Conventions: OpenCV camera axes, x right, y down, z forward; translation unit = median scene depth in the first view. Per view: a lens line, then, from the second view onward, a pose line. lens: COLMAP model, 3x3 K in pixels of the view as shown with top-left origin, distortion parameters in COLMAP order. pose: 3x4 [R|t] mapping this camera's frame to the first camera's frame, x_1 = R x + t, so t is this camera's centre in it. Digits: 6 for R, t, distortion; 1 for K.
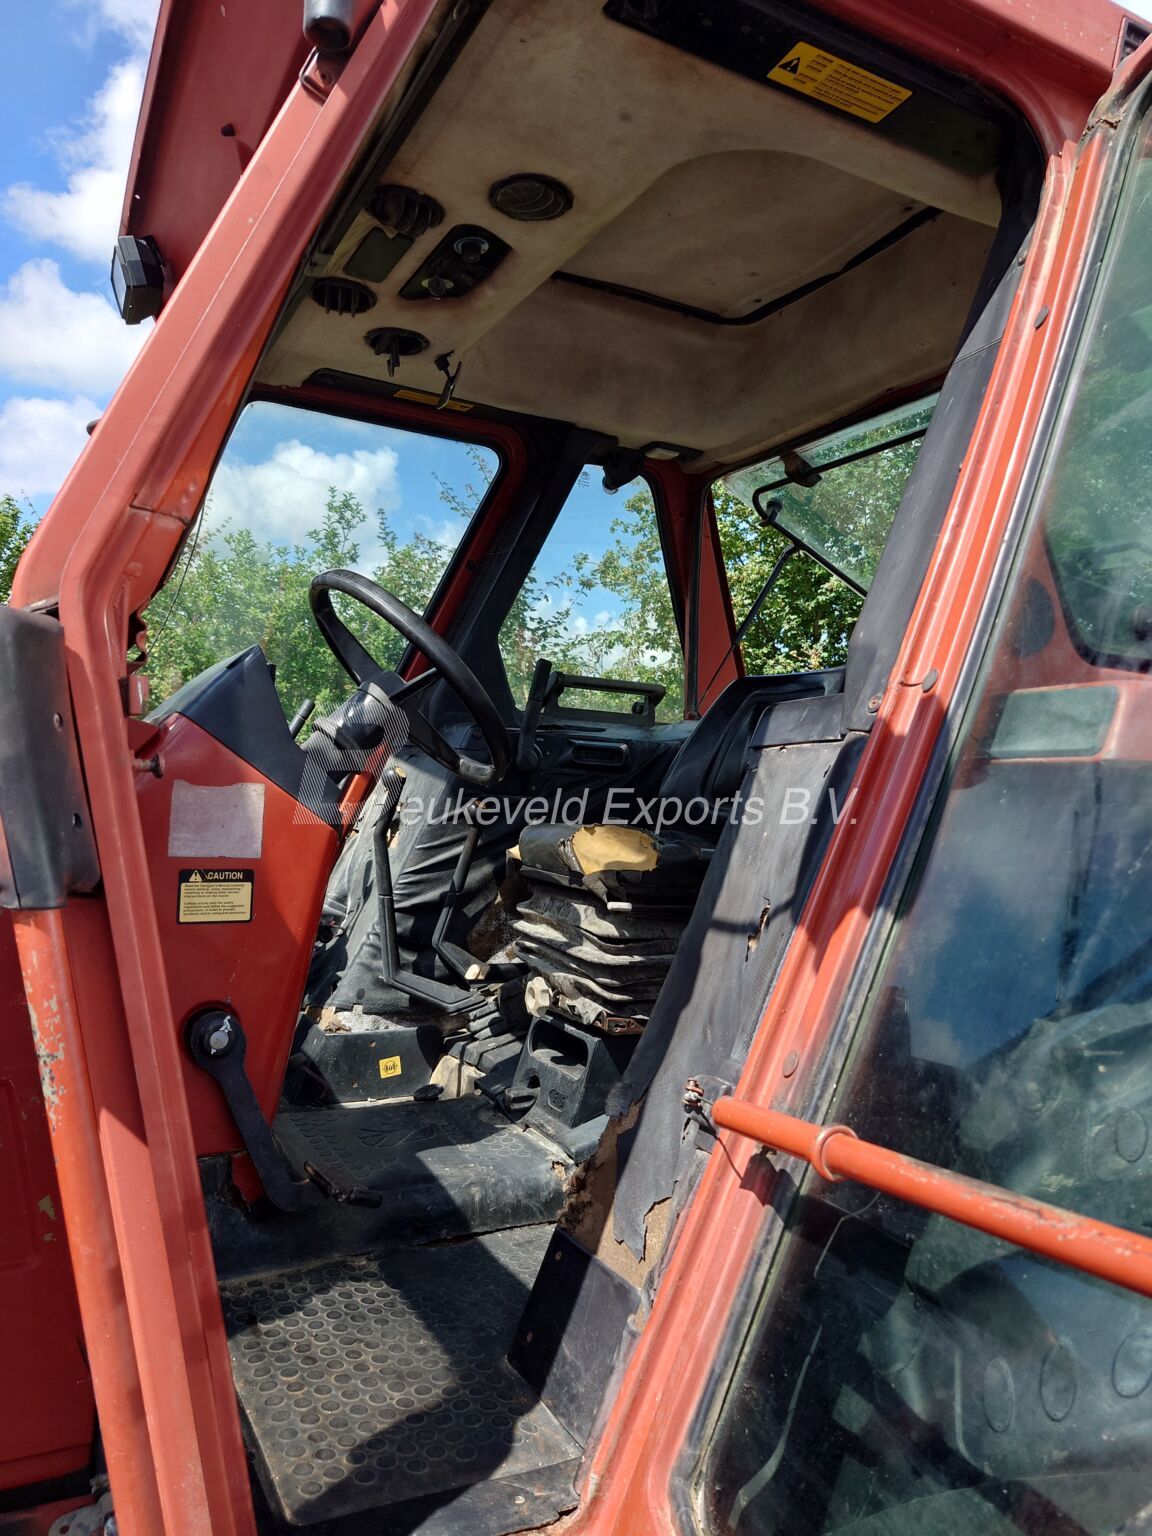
lens RADIAL K [[1088.7, 0, 576.0], [0, 1088.7, 768.0], [0, 0, 1]] dist [0.005218, 0.008970]
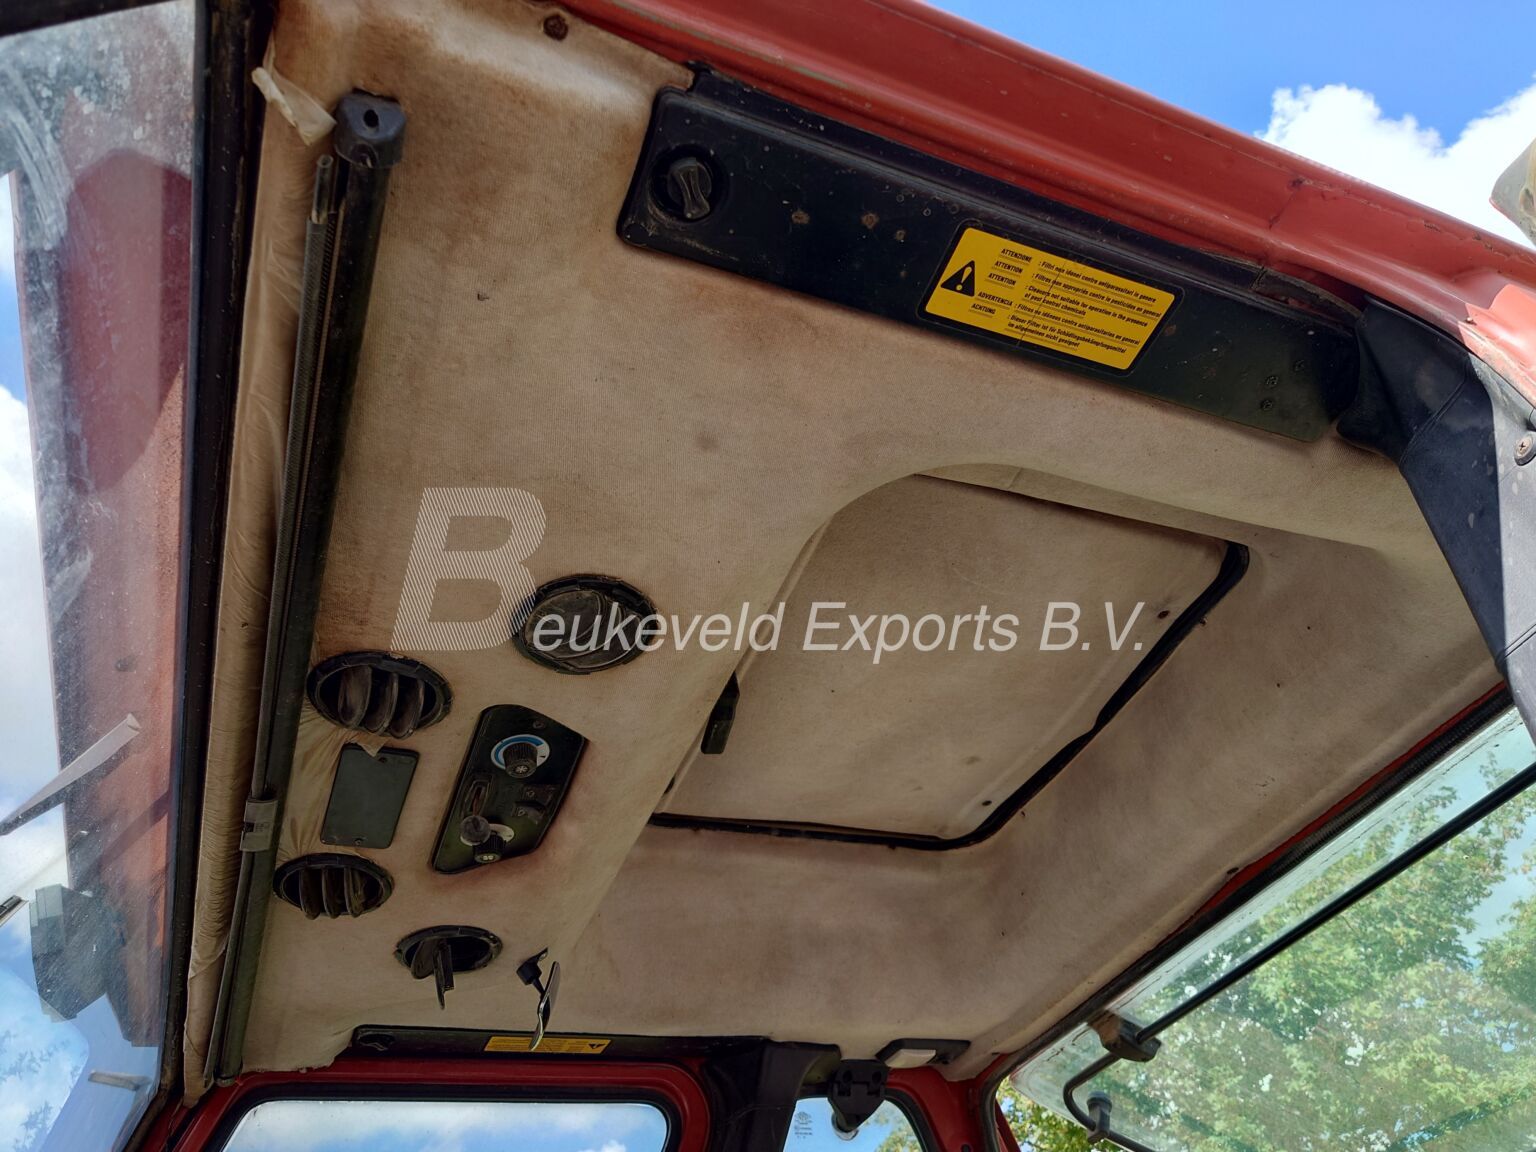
lens RADIAL K [[1105.8, 0, 768.0], [0, 1105.8, 576.0], [0, 0, 1]] dist [0.006556, -0.002746]
pose [[0.980454, -0.190466, 0.049315, 0.021734], [0.174876, 0.728795, -0.662024, -0.092386], [0.090152, 0.657708, 0.747859, 0.382430]]
